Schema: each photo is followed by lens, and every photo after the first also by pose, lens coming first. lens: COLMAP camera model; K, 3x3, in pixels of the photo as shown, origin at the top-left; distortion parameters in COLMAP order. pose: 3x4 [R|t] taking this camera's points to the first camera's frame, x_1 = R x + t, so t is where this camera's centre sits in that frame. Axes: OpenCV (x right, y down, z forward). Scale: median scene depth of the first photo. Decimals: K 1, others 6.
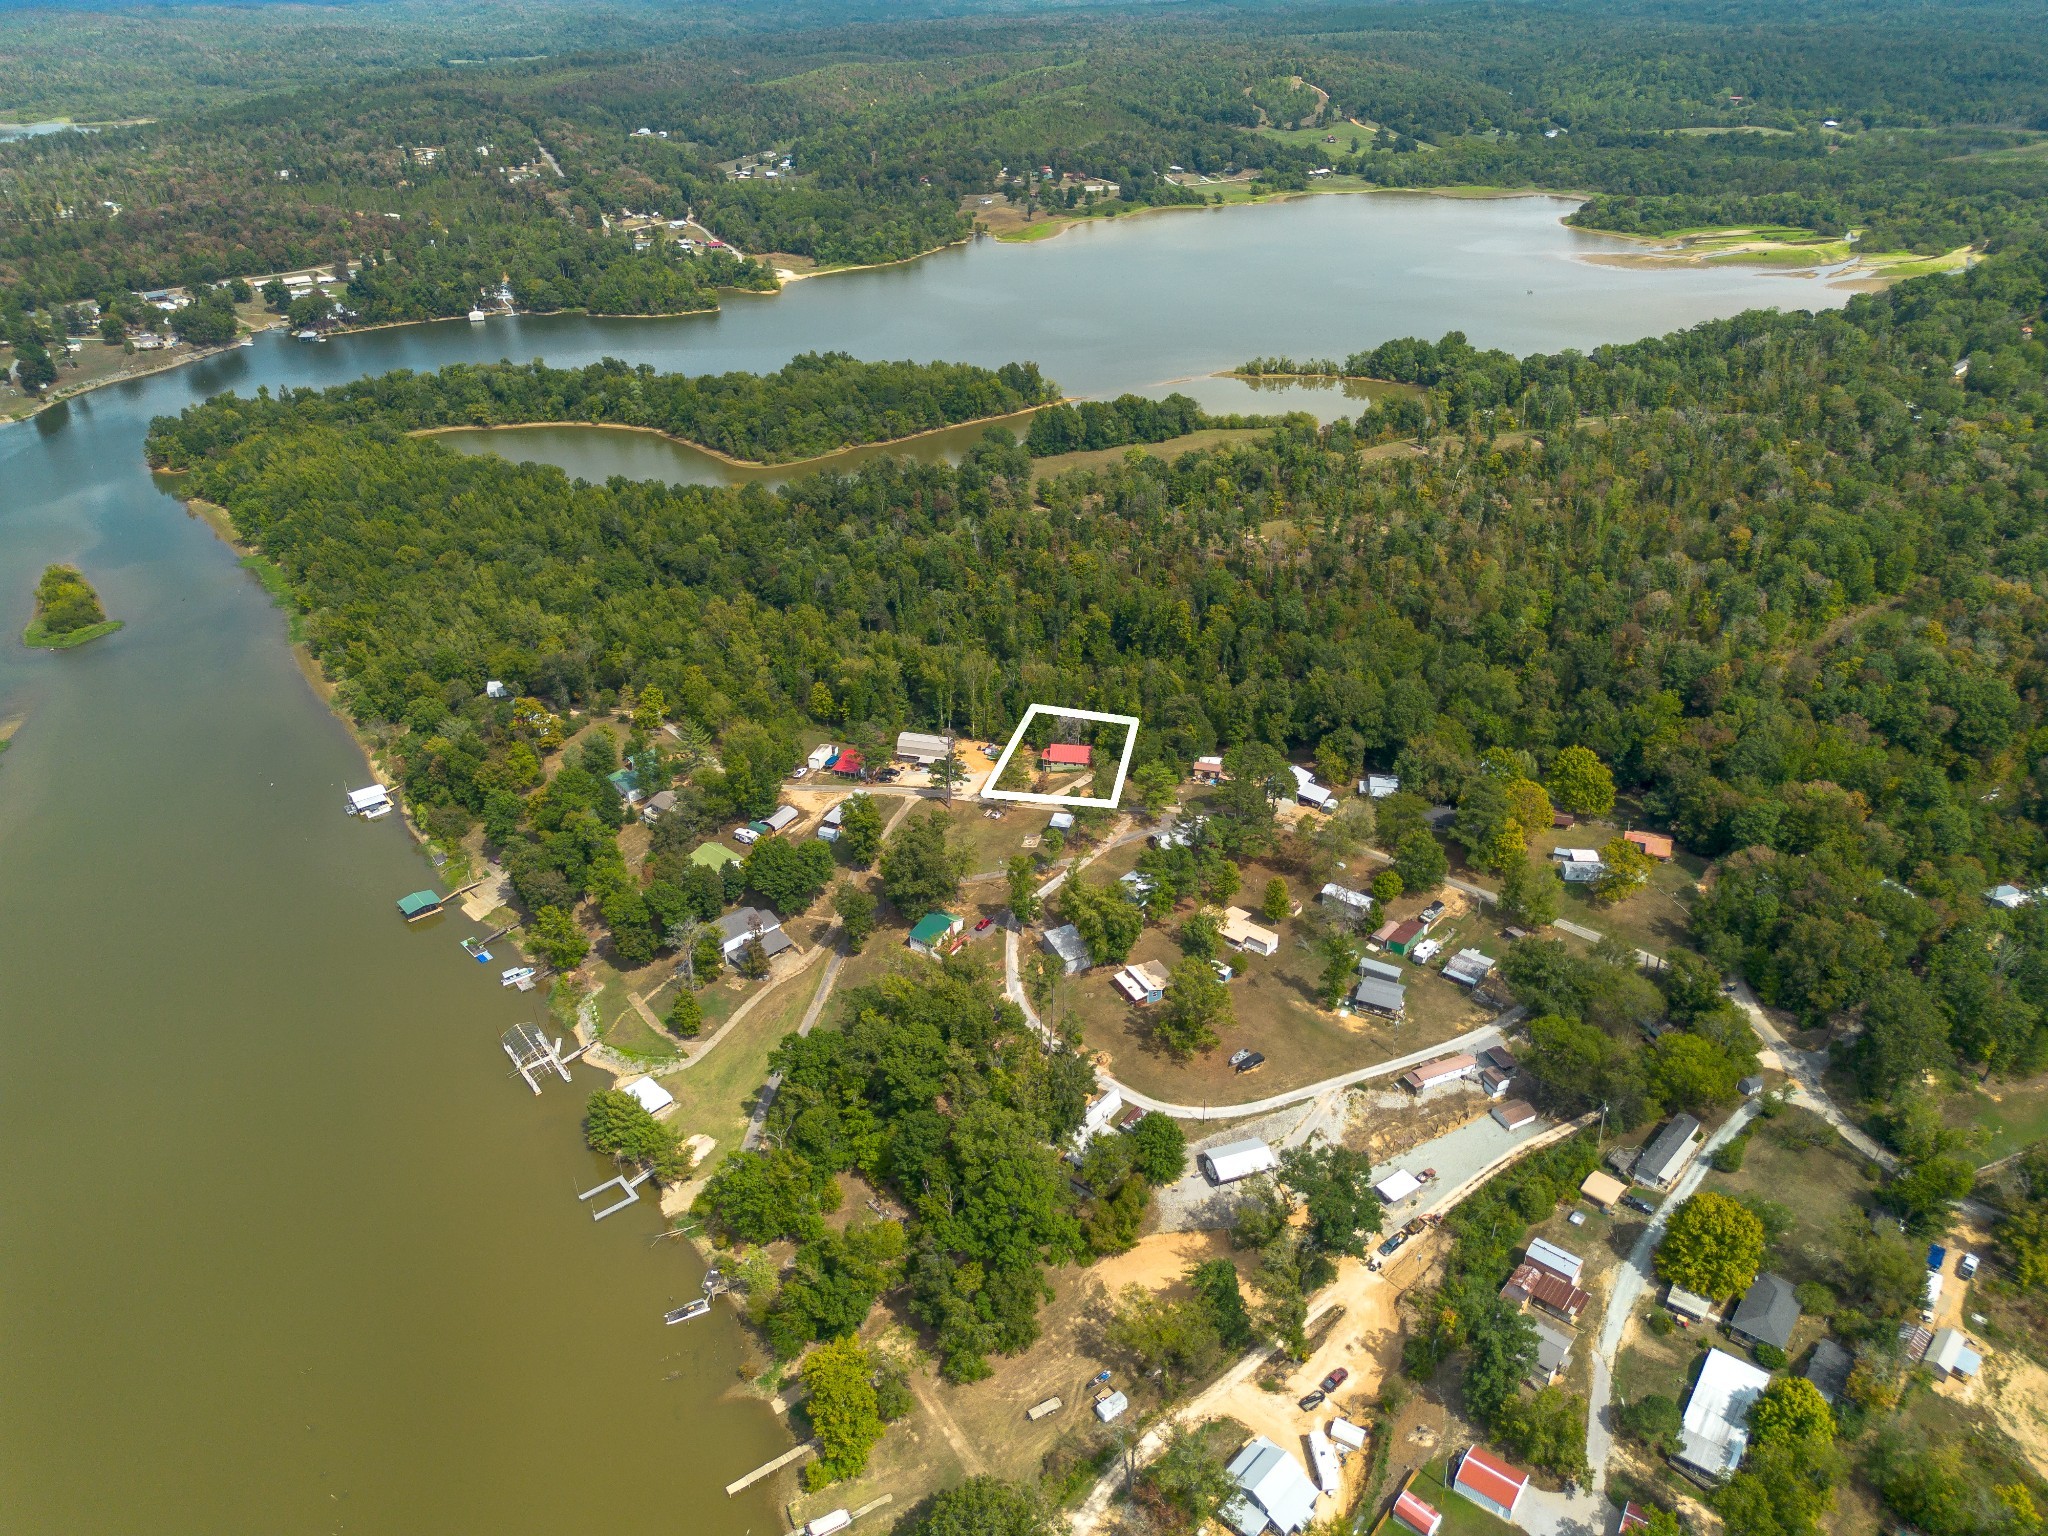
lens RADIAL K [[1486.6, 0, 1024.0], [0, 1486.6, 768.0], [0, 0, 1]] dist [0.013265, 0.005588]
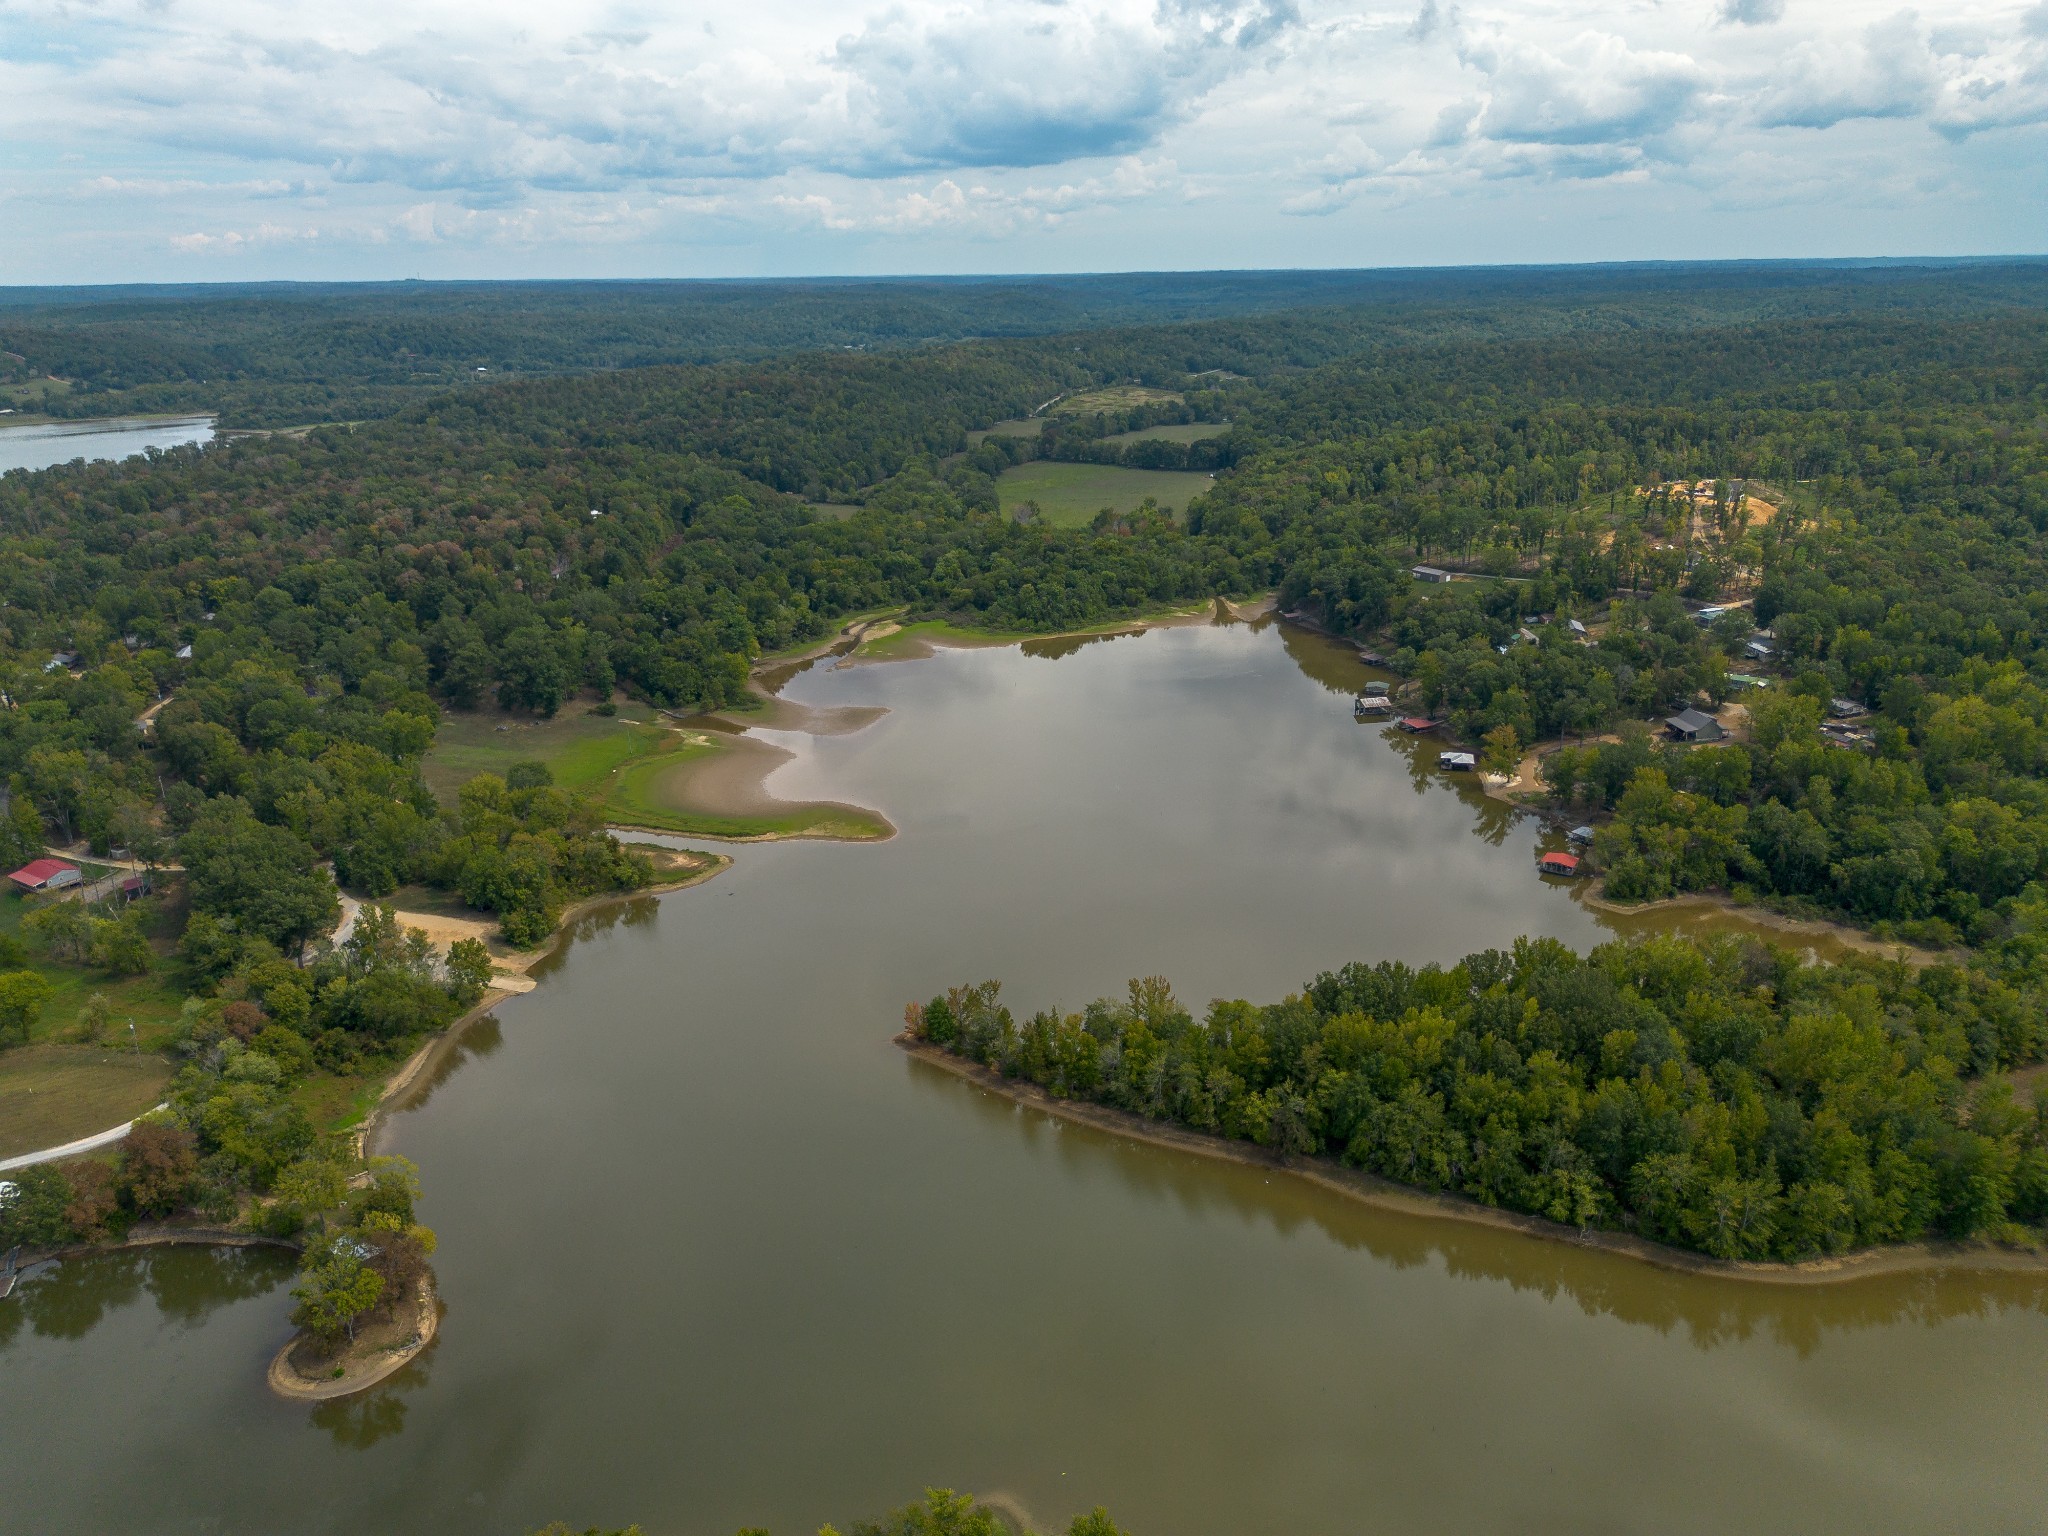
lens RADIAL K [[1460.9, 0, 1034.3], [0, 1460.9, 772.8], [0, 0, 1]] dist [0.098008, -0.103914]
pose [[0.777120, -0.203177, 0.595654, 0.079071], [0.305807, 0.949117, -0.075229, 0.202175], [-0.550060, 0.240617, 0.799711, -0.302299]]
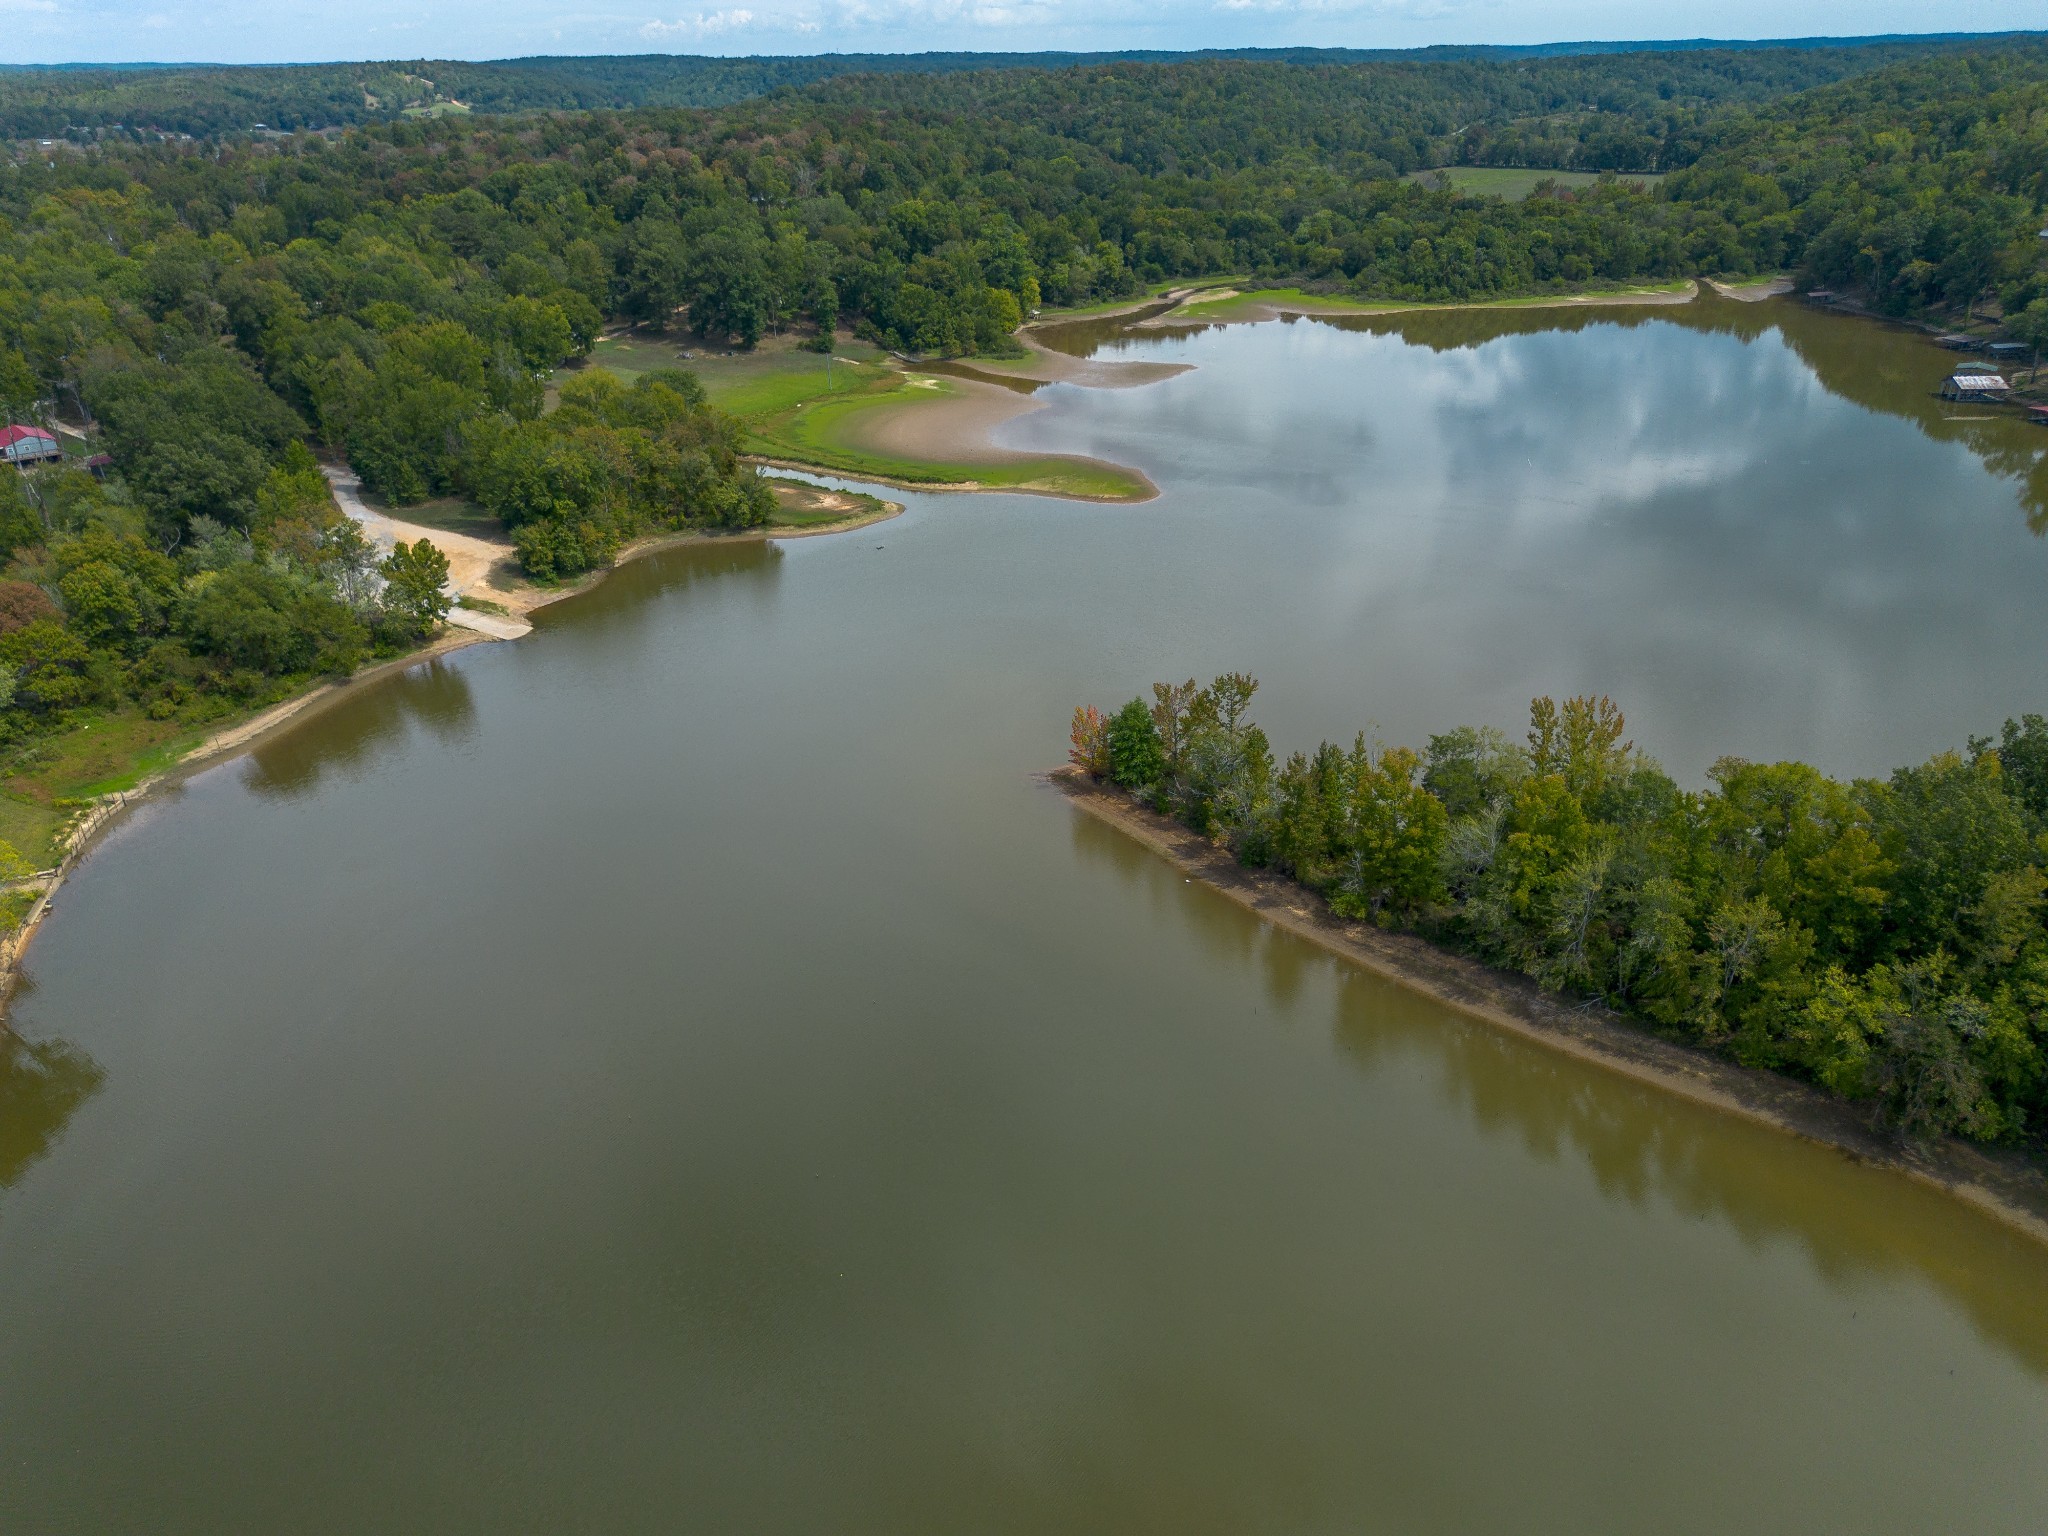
lens RADIAL K [[1460.9, 0, 1034.3], [0, 1460.9, 772.8], [0, 0, 1]] dist [0.098008, -0.103914]
pose [[0.913163, -0.177042, 0.367137, 0.142312], [0.197739, 0.980066, -0.019215, 0.219336], [-0.356417, 0.090144, 0.929968, -0.212379]]
